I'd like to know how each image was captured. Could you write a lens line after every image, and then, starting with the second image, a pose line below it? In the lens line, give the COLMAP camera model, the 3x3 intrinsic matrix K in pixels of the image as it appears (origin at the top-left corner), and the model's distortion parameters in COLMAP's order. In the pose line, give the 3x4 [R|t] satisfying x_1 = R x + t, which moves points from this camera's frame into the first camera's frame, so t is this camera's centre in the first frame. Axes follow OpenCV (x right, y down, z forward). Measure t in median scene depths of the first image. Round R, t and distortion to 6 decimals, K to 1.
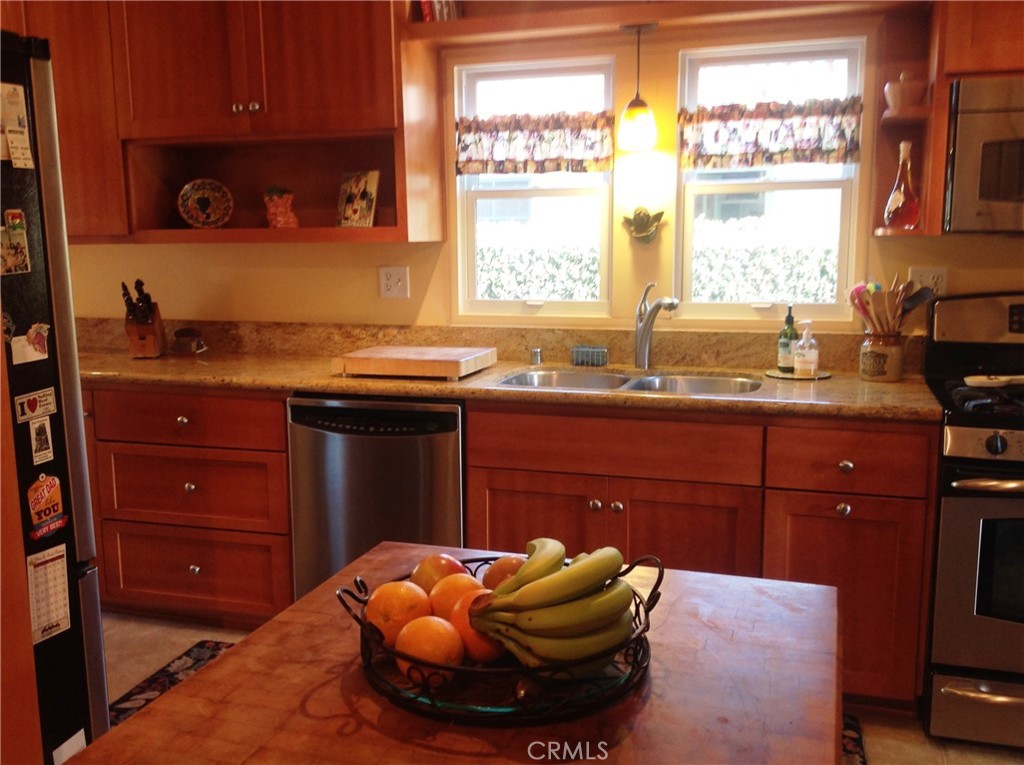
lens RADIAL K [[962.9, 0, 510.6], [0, 962.9, 386.5], [0, 0, 1]] dist [0.129970, -0.279103]
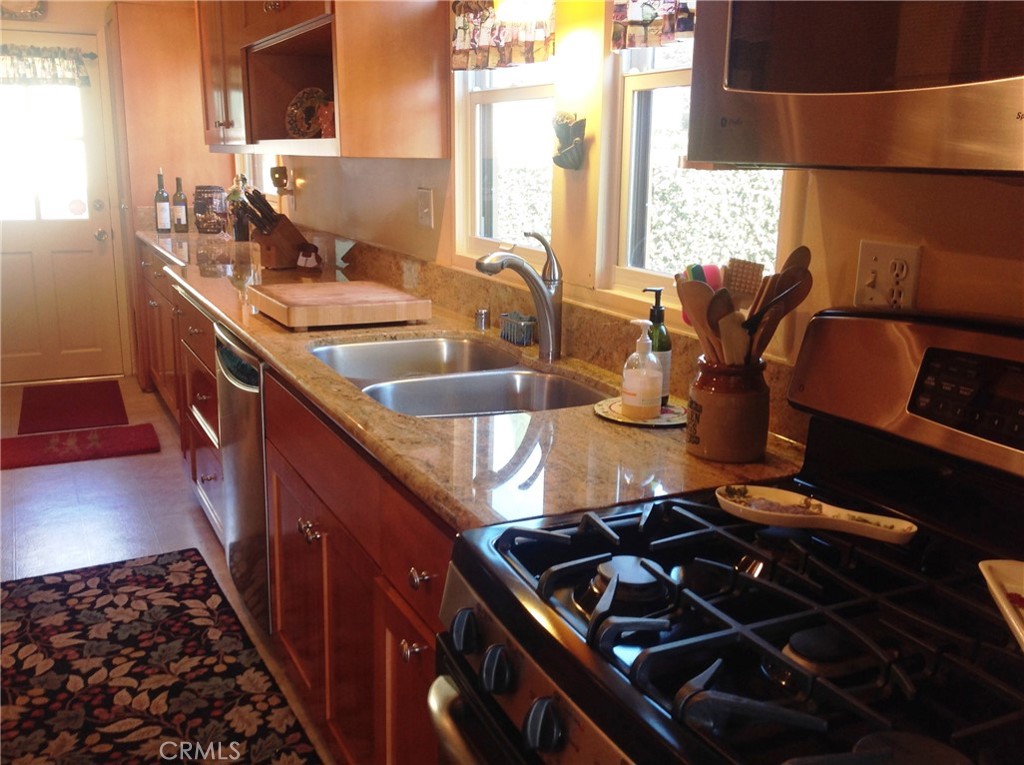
lens RADIAL K [[964.2, 0, 513.0], [0, 964.2, 371.8], [0, 0, 1]] dist [0.122025, -0.285052]
pose [[0.695609, 0.178175, -0.695975, 0.565044], [-0.132739, 0.983953, 0.119231, -0.082566], [0.706051, 0.009445, 0.708098, 0.490105]]
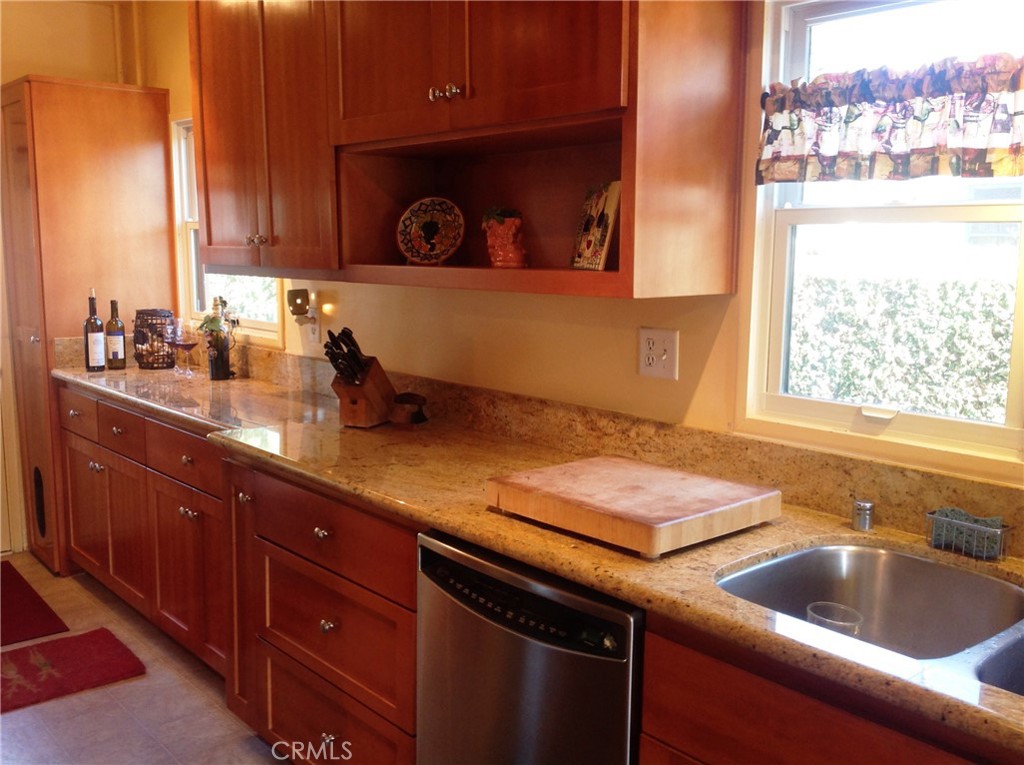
lens RADIAL K [[962.9, 0, 510.6], [0, 962.9, 386.5], [0, 0, 1]] dist [0.129970, -0.279103]
pose [[0.855254, 0.092080, -0.509962, 0.129323], [-0.096313, 0.995185, 0.018166, -0.093365], [0.509180, 0.033580, 0.860005, 0.424964]]
